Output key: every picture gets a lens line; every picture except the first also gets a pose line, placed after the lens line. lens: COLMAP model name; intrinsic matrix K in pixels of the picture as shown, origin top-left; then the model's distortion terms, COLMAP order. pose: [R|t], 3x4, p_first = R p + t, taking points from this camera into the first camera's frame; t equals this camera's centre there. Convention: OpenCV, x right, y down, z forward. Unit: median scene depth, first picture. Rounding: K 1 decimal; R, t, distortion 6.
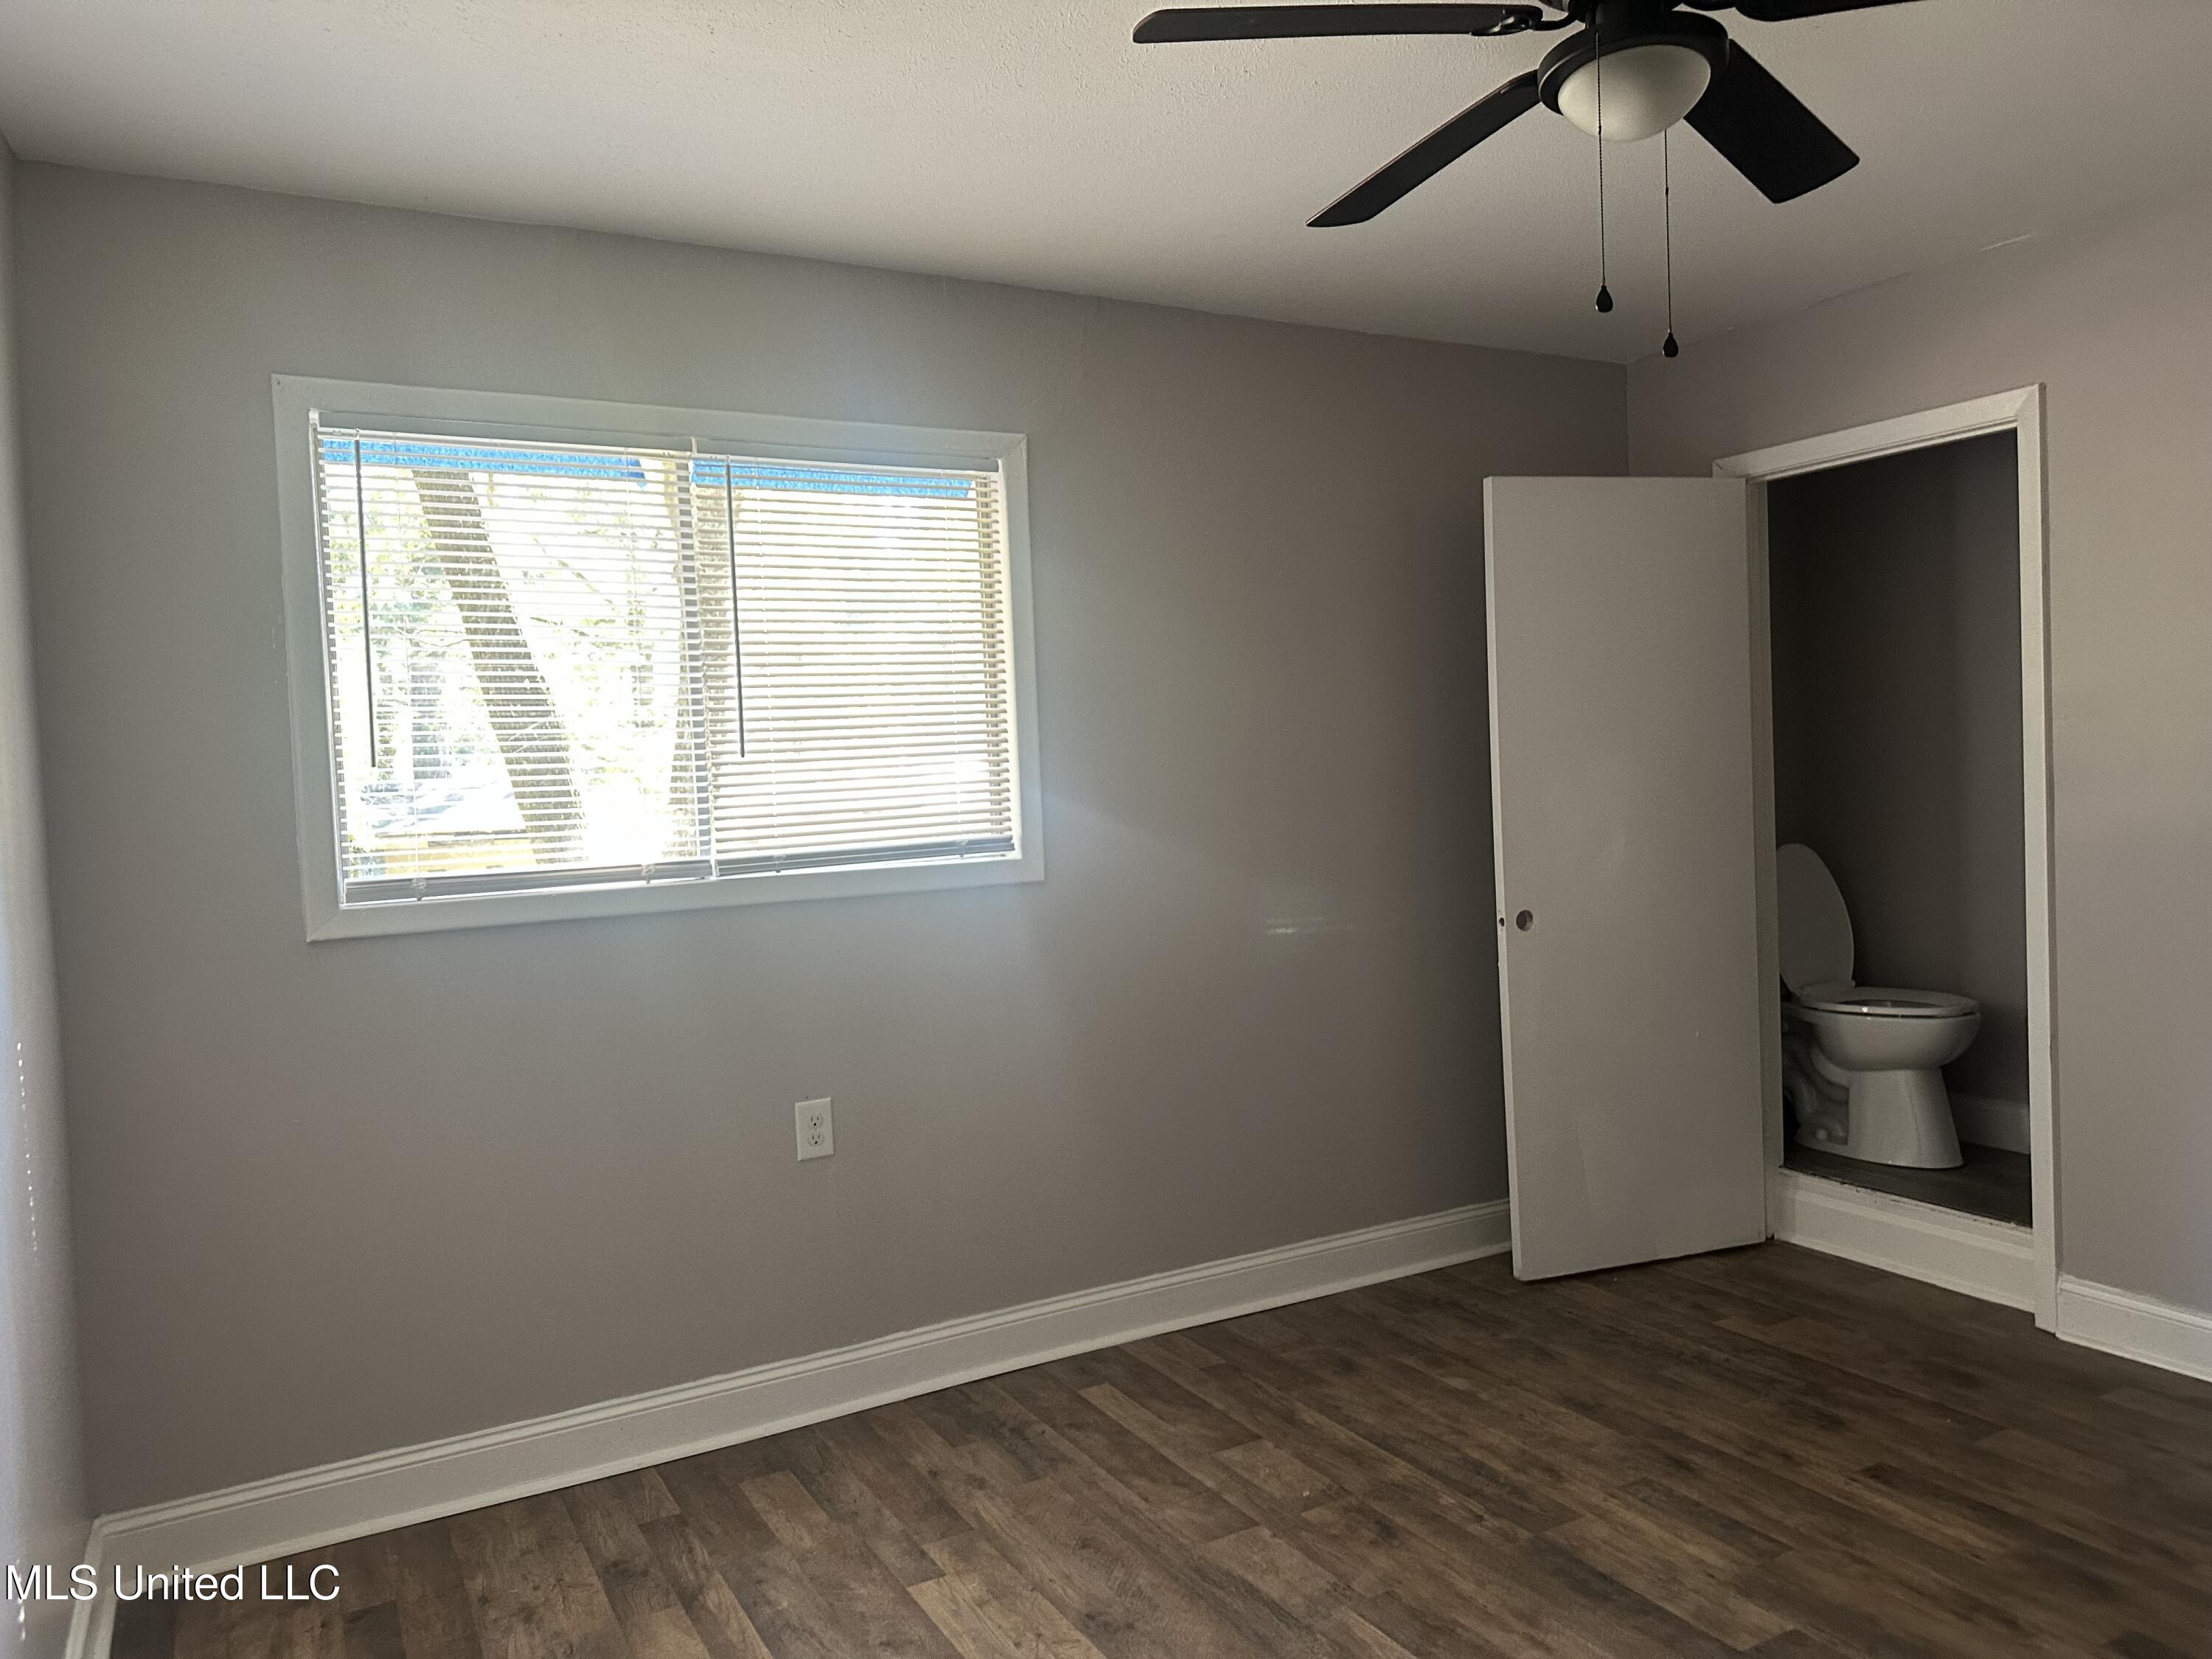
lens RADIAL K [[1592.6, 0, 1137.6], [0, 1592.6, 828.7], [0, 0, 1]] dist [0.033654, -0.022991]
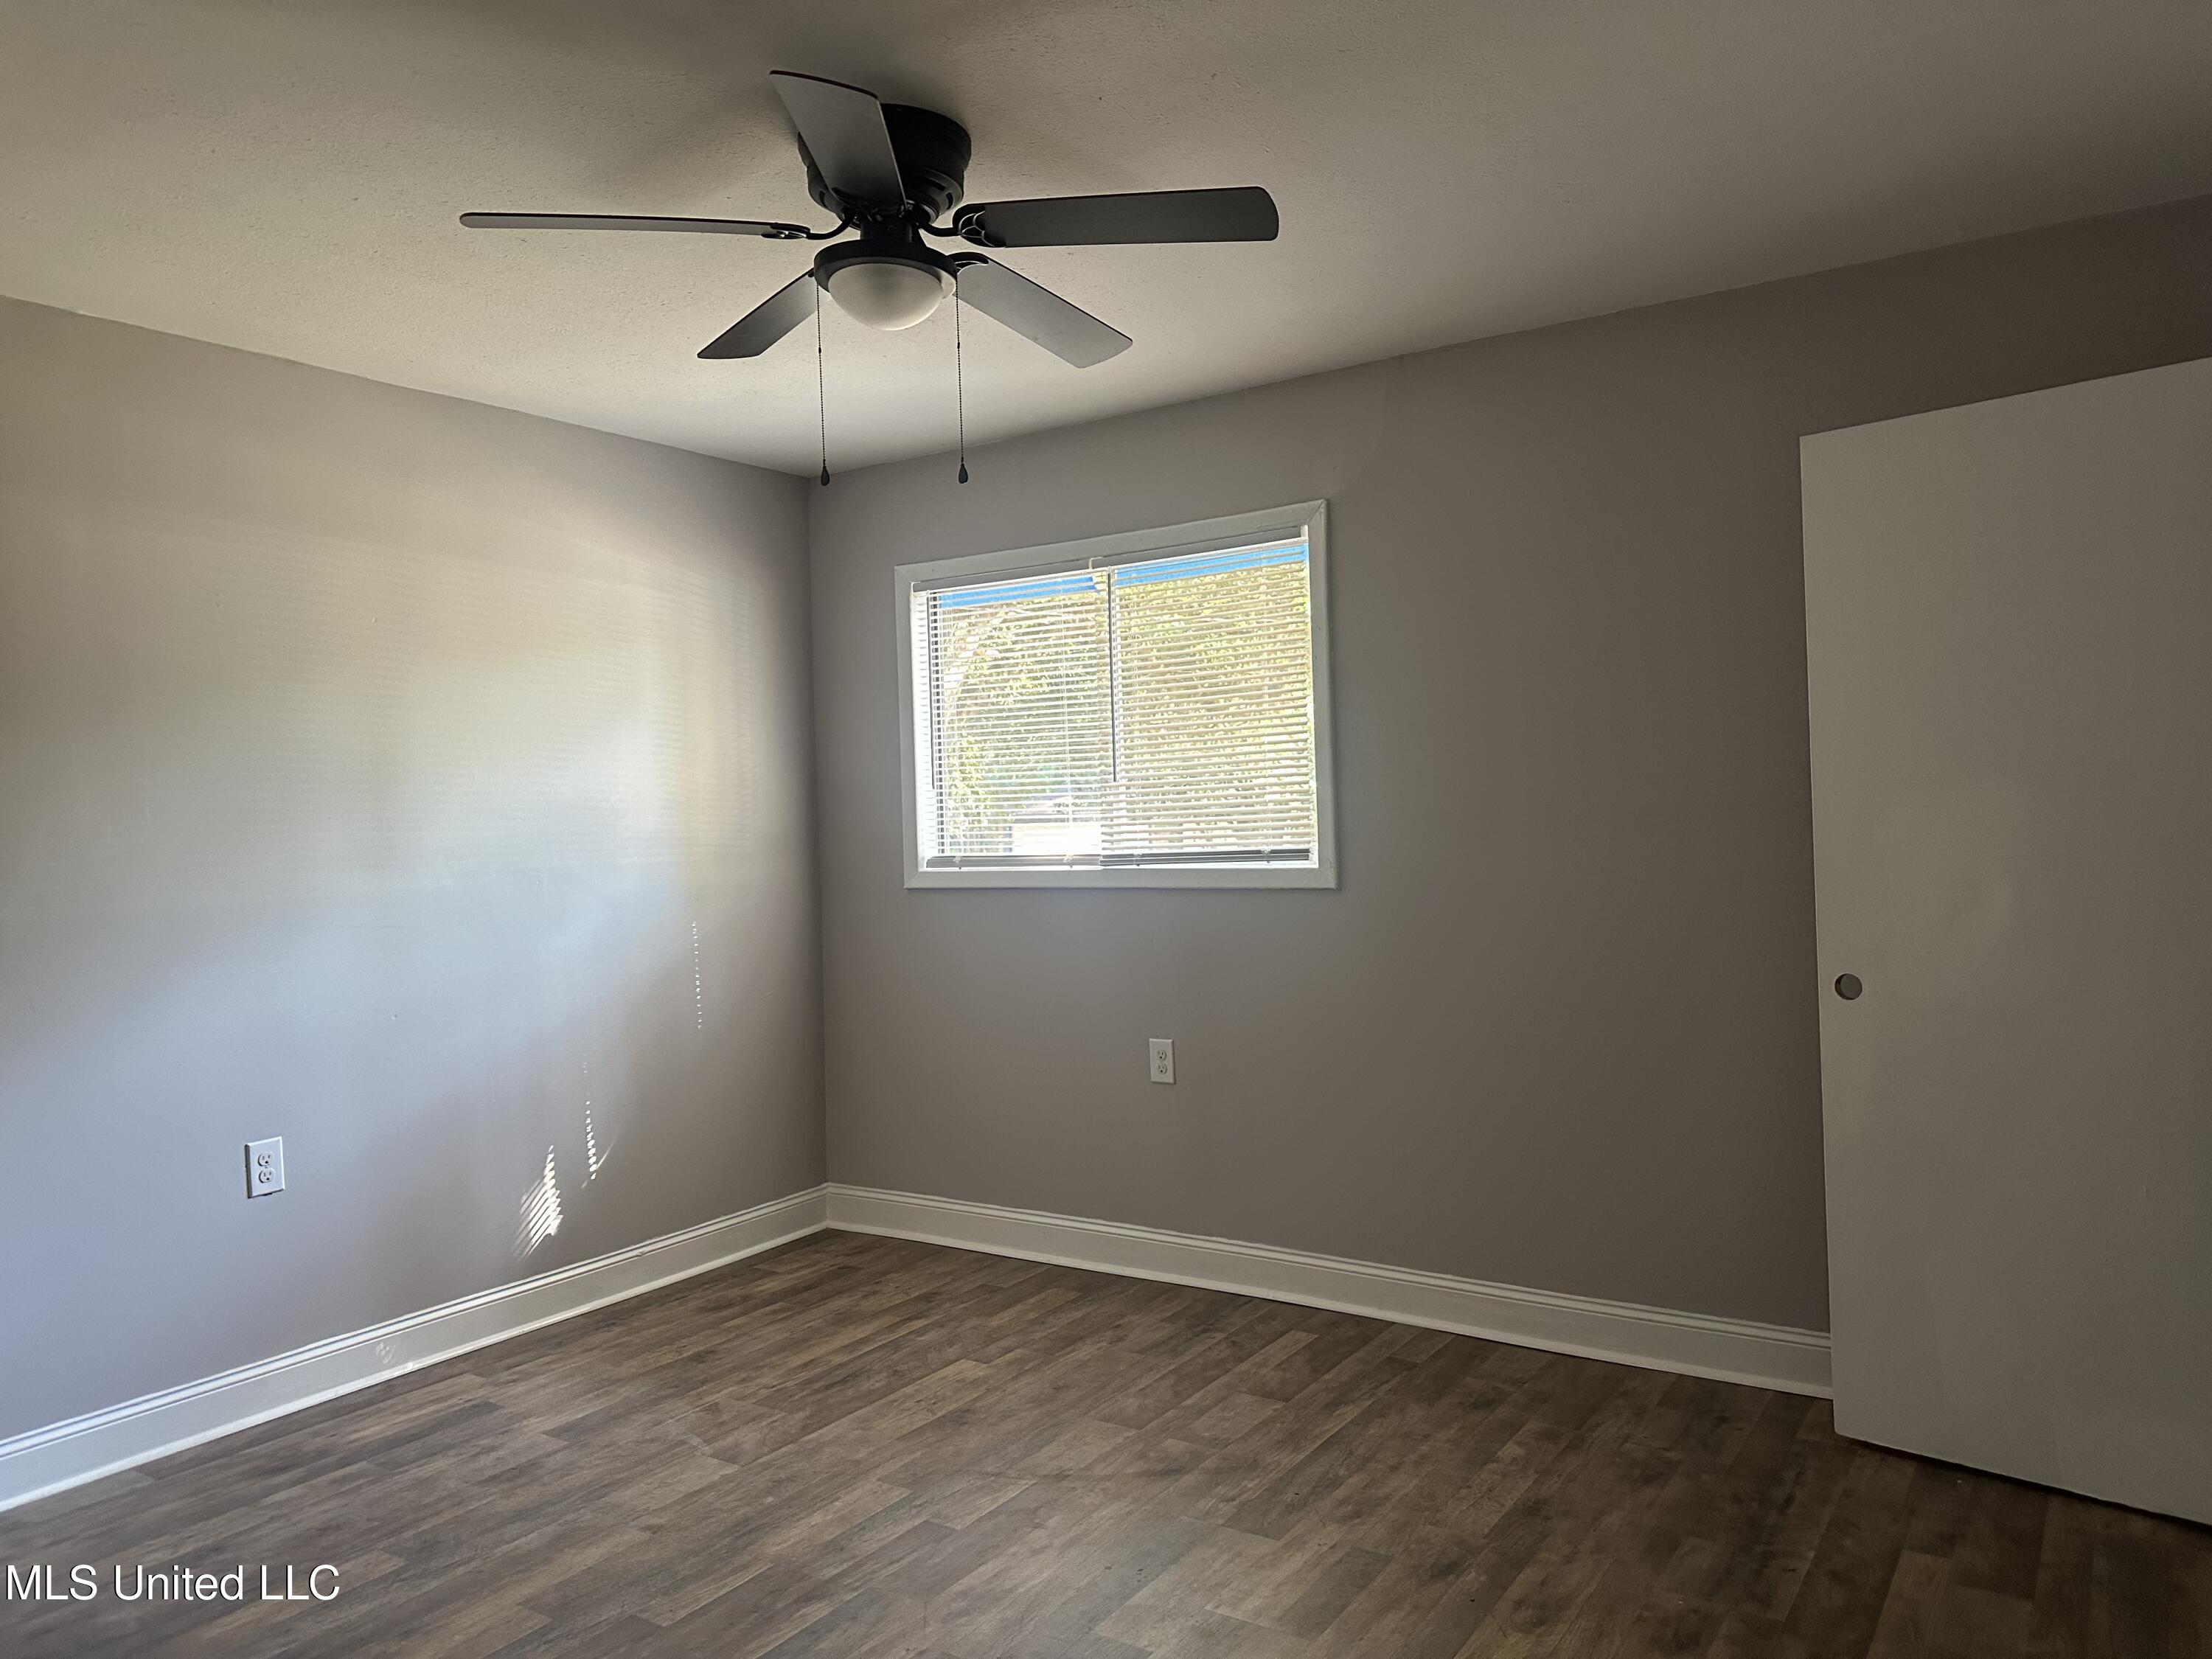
lens RADIAL K [[1563.7, 0, 1102.4], [0, 1563.7, 820.6], [0, 0, 1]] dist [0.036244, -0.051179]
pose [[0.435268, 0.030848, -0.899772, 0.984657], [-0.023692, 0.999459, 0.022805, -0.042039], [0.899989, 0.011391, 0.435763, 0.407331]]
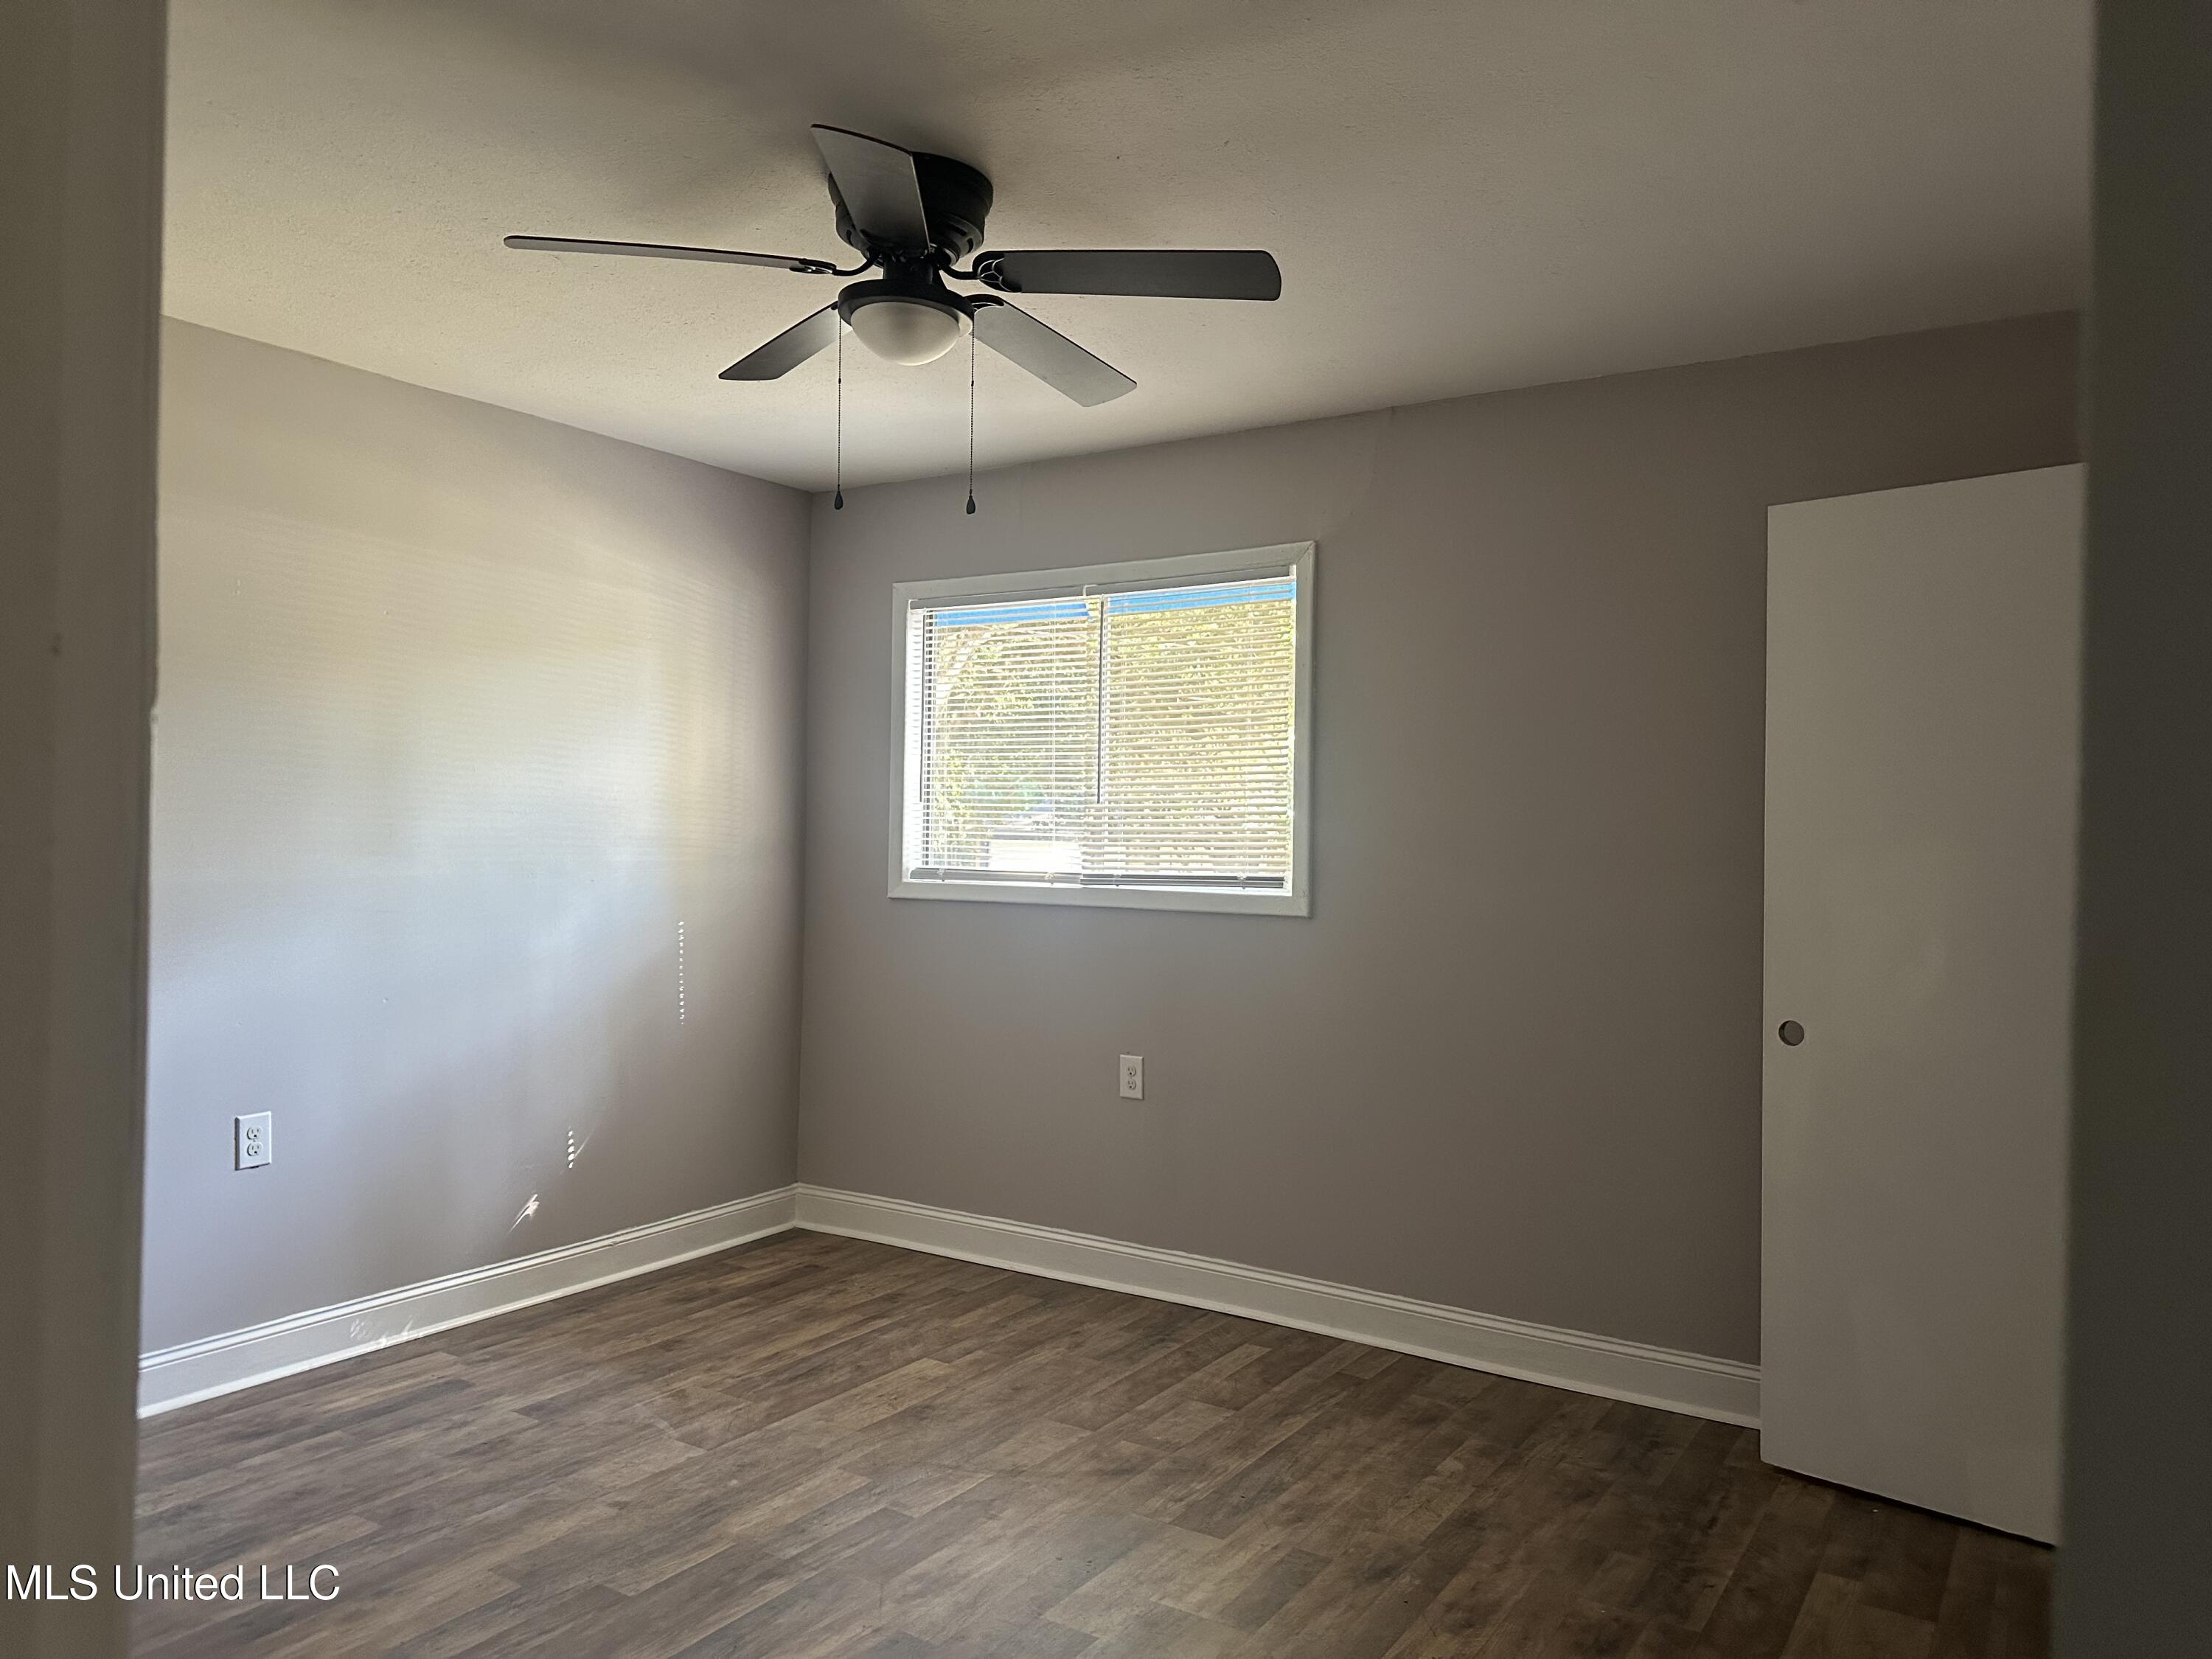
lens RADIAL K [[1566.5, 0, 1106.0], [0, 1566.5, 829.5], [0, 0, 1]] dist [0.040793, -0.042187]
pose [[0.448529, 0.045264, -0.892622, 1.019126], [-0.070717, 0.997383, 0.015042, -0.043231], [0.890966, 0.056377, 0.450556, 0.385810]]
